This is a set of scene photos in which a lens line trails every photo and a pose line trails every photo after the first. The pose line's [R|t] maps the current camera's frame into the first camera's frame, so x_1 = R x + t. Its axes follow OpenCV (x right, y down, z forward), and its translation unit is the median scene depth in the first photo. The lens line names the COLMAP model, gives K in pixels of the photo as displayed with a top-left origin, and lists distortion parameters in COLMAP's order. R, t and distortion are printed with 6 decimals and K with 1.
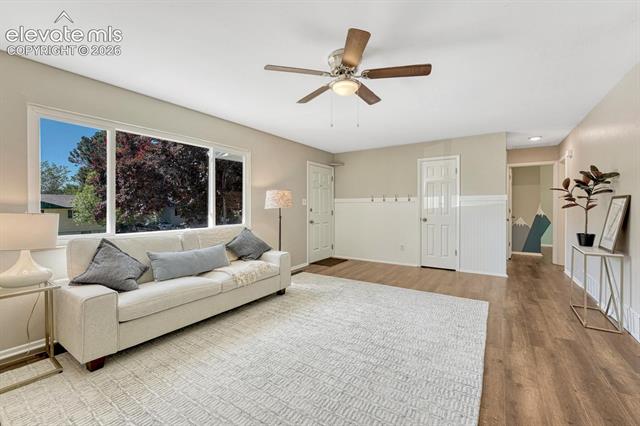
lens RADIAL K [[273.2, 0, 315.4], [0, 273.2, 209.0], [0, 0, 1]] dist [0.001370, 0.000181]
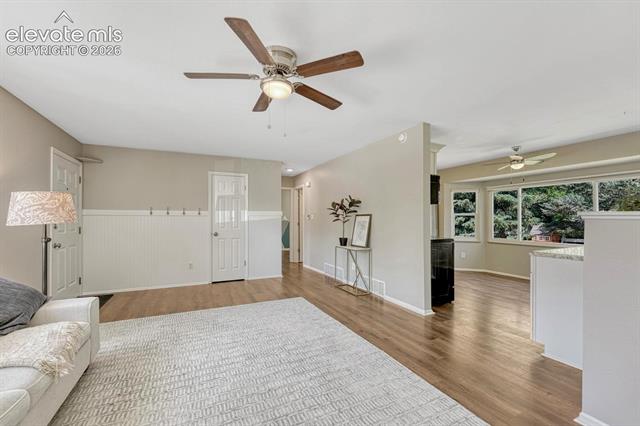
lens RADIAL K [[273.2, 0, 315.6], [0, 273.2, 218.7], [0, 0, 1]] dist [0.001370, 0.000181]
pose [[0.518848, 0.004317, 0.854855, -0.335983], [0.009141, 0.999902, -0.010598, -0.003484], [-0.854817, 0.013314, 0.518758, 0.240645]]
